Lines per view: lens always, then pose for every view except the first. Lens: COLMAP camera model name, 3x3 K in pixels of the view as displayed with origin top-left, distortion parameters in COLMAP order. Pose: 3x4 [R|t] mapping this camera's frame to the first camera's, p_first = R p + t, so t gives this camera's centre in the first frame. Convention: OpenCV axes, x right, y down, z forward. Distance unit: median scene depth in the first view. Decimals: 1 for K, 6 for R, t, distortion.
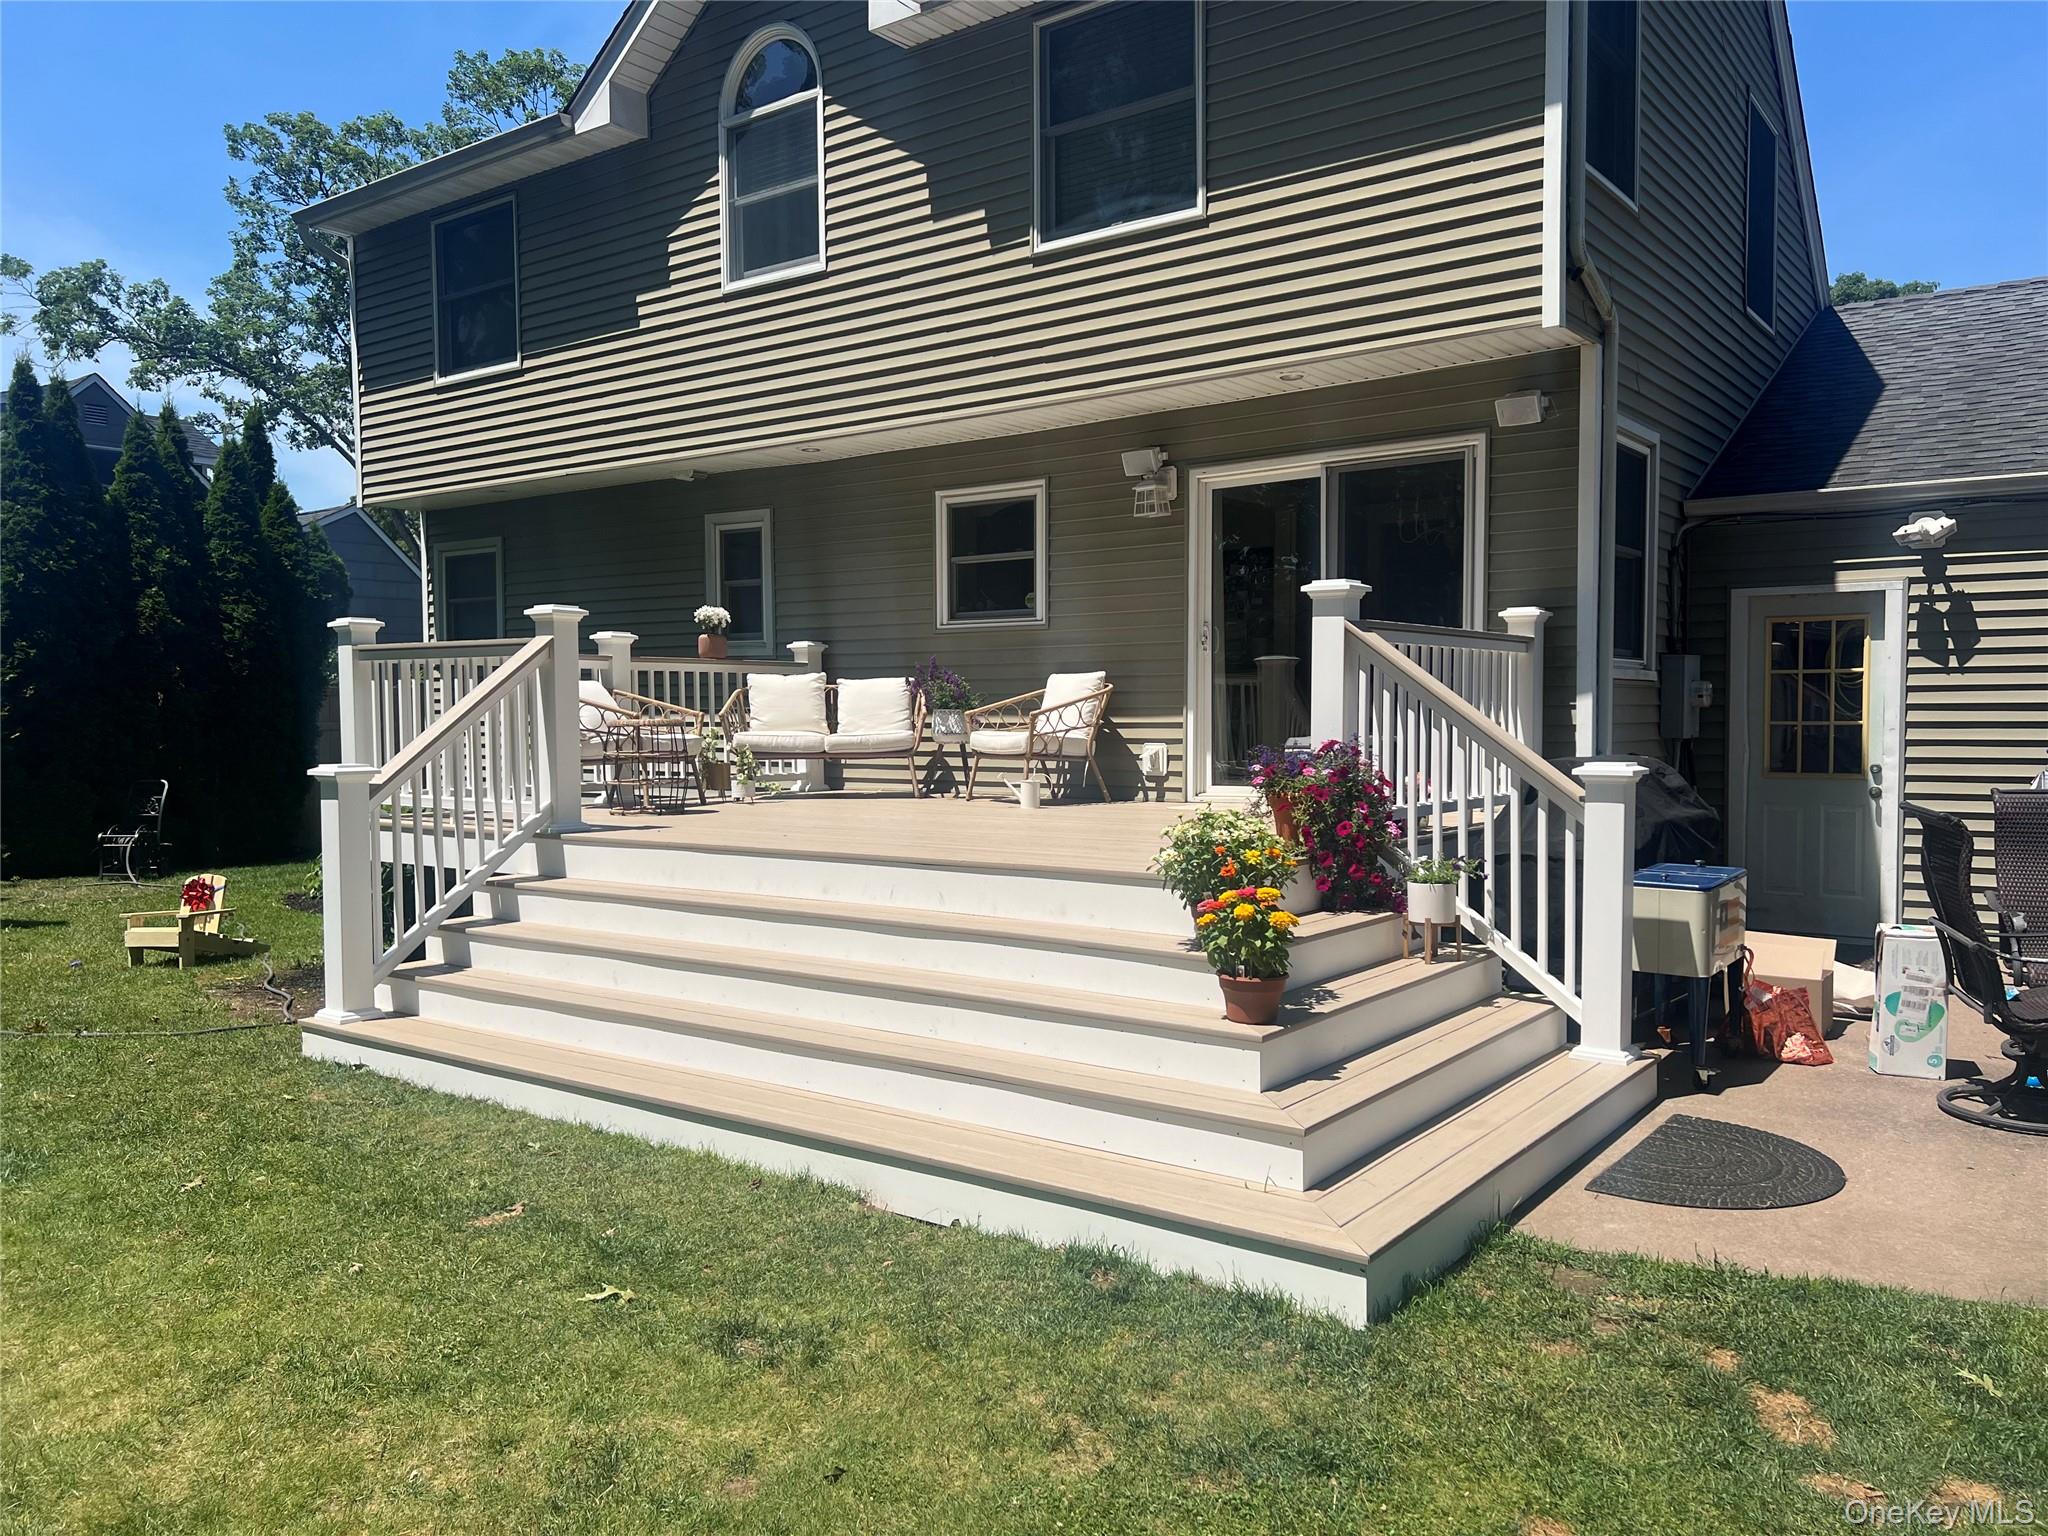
lens RADIAL K [[1558.5, 0, 1026.9], [0, 1558.5, 772.8], [0, 0, 1]] dist [0.036827, -0.037909]
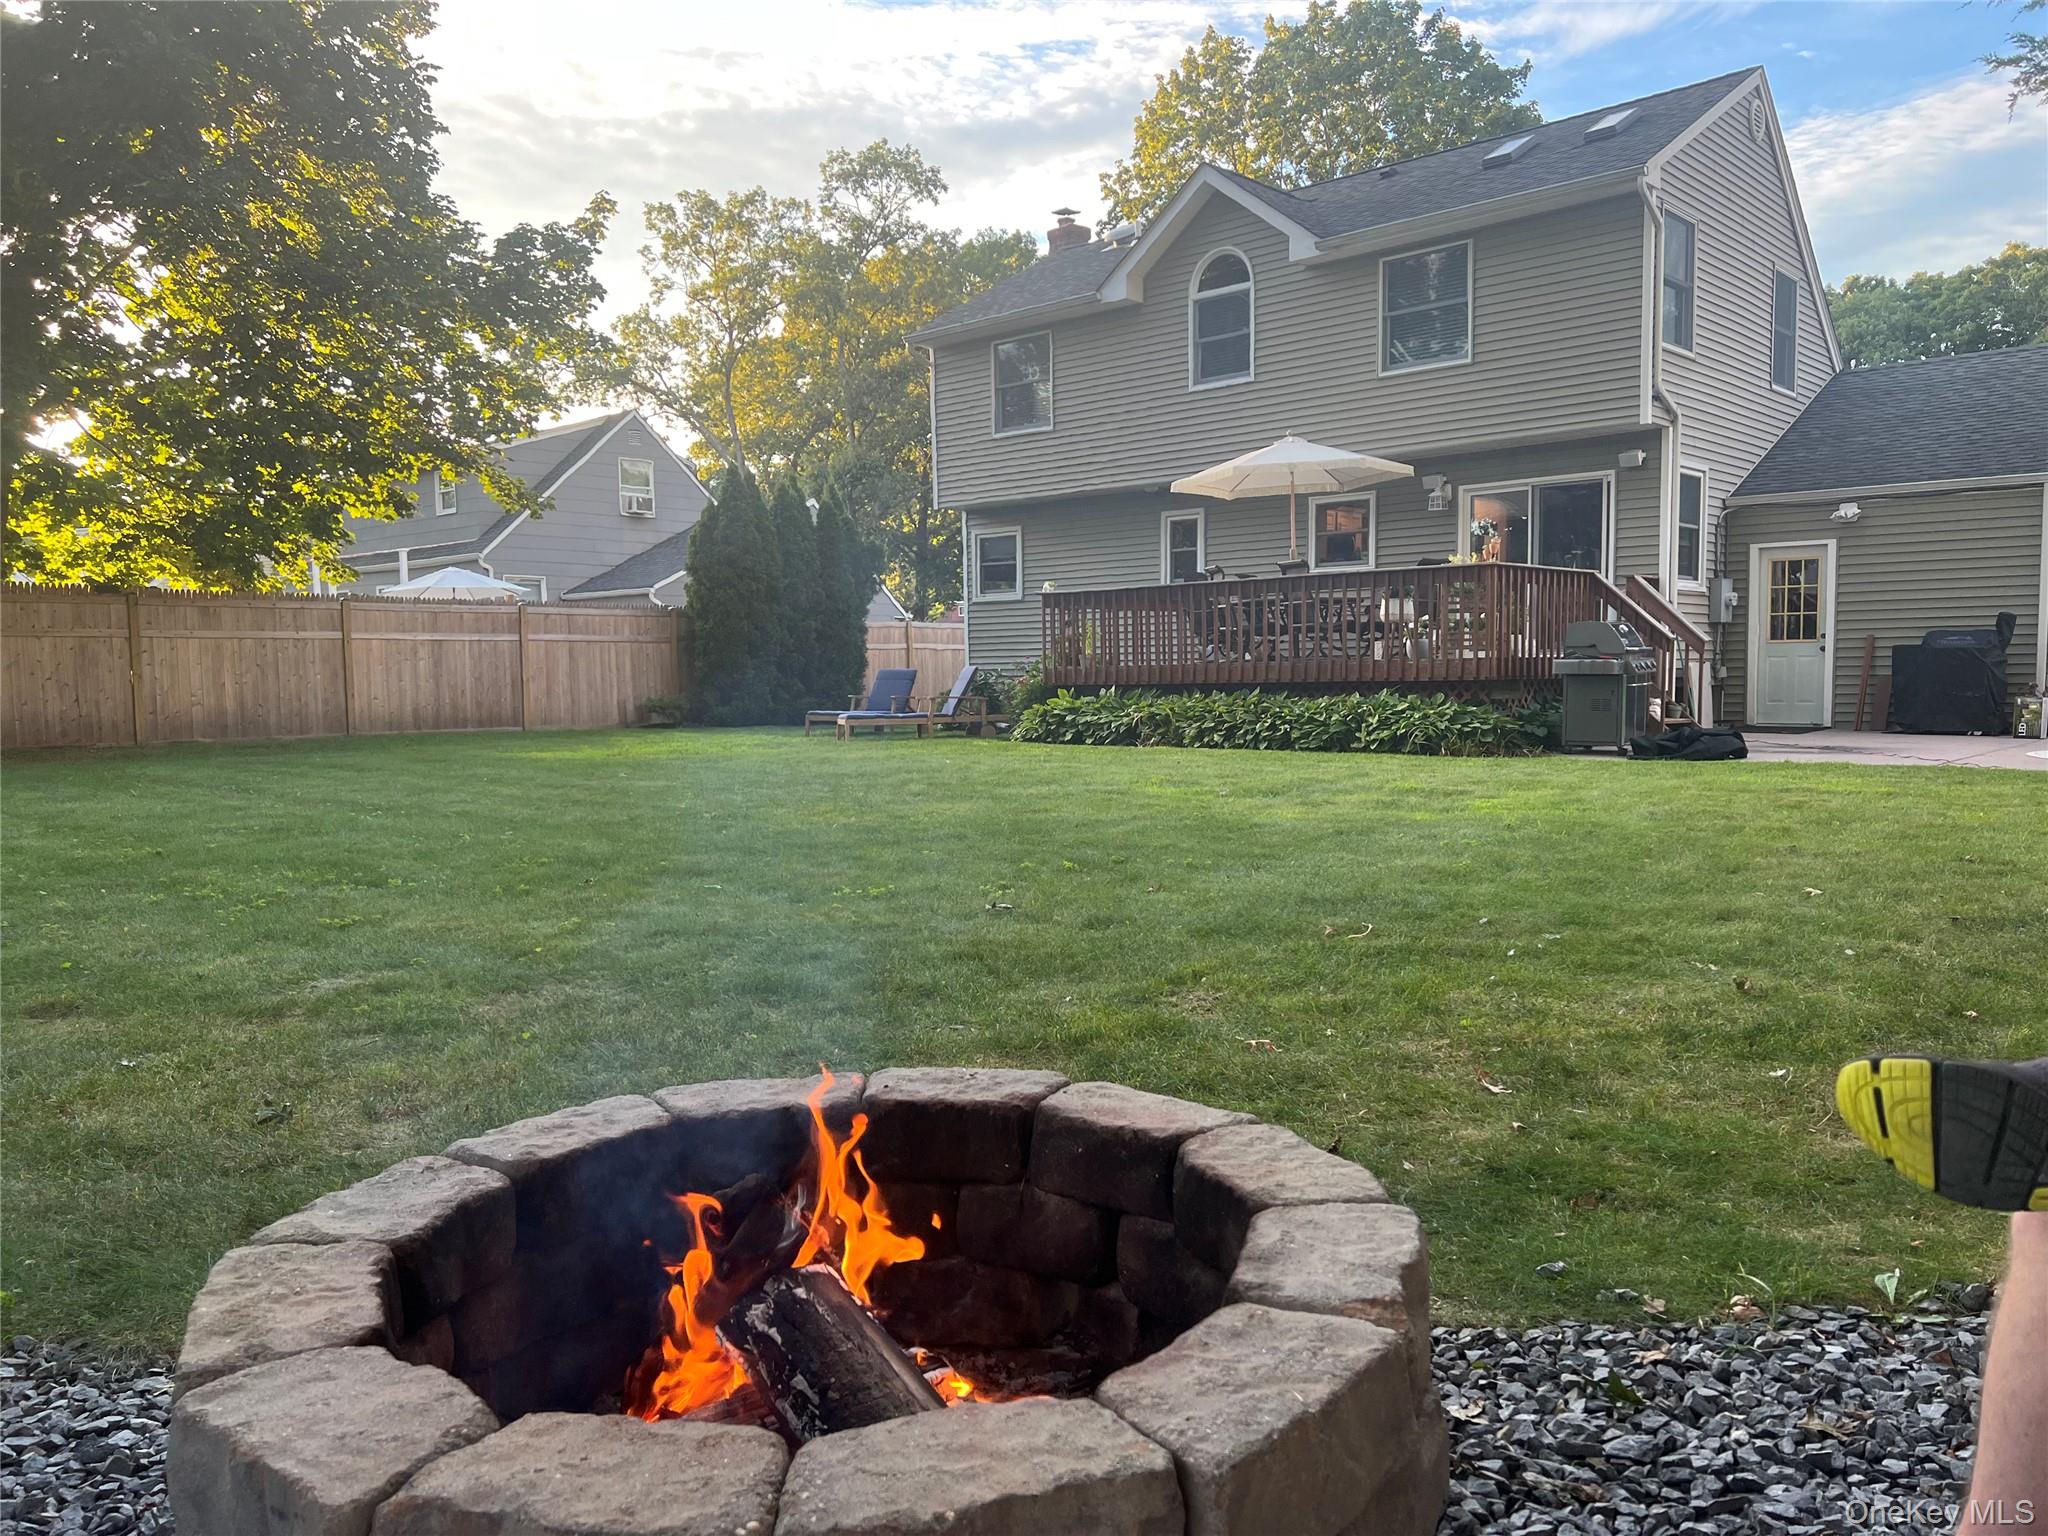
lens RADIAL K [[1558.5, 0, 1020.2], [0, 1558.5, 768.2], [0, 0, 1]] dist [0.036827, -0.037909]
pose [[0.995793, -0.000422, -0.091631, -0.257205], [0.002597, 0.999718, 0.023613, 0.107624], [0.091595, -0.023752, 0.995513, -0.979999]]
